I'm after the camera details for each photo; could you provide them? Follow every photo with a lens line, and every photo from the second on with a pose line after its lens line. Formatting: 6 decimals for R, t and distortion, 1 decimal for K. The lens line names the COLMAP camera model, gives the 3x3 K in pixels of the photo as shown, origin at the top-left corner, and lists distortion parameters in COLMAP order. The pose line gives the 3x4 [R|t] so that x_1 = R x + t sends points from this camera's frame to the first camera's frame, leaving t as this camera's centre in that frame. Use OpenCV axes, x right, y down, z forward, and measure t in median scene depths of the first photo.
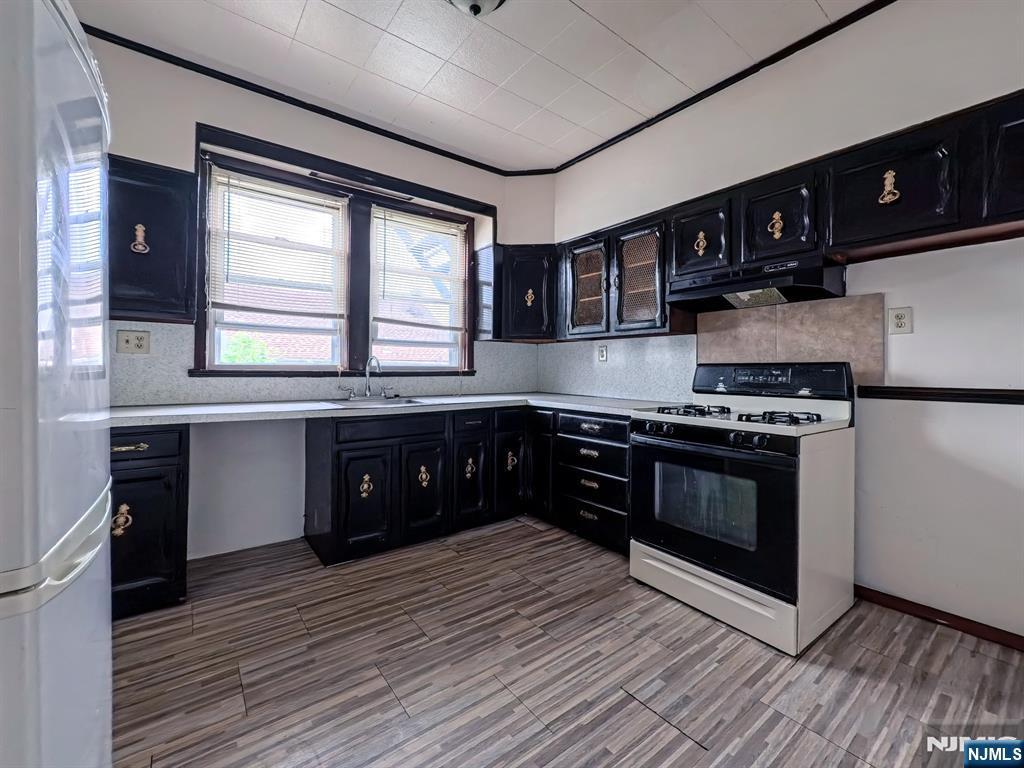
lens RADIAL K [[416.2, 0, 510.5], [0, 416.2, 373.4], [0, 0, 1]] dist [-0.002847, -0.000307]
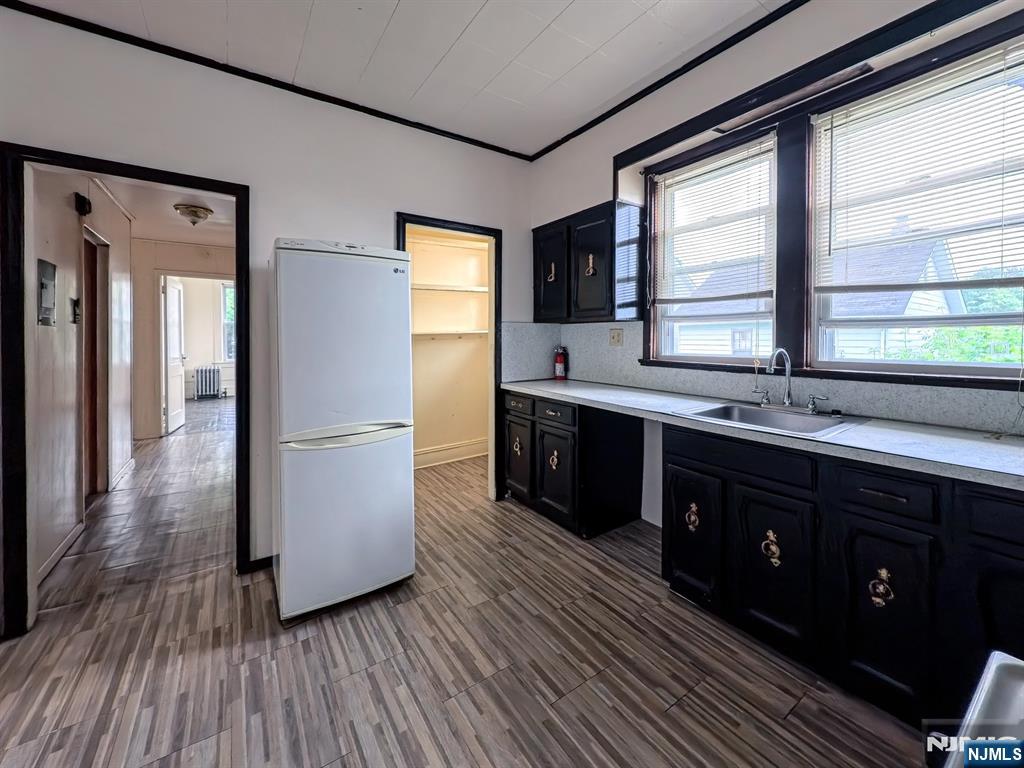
lens RADIAL K [[416.2, 0, 487.9], [0, 416.2, 351.4], [0, 0, 1]] dist [-0.002847, -0.000307]
pose [[-0.059808, 0.021639, -0.997975, 0.469014], [-0.004526, 0.999749, 0.021948, -0.060391], [0.998200, 0.005829, -0.059695, 0.685563]]
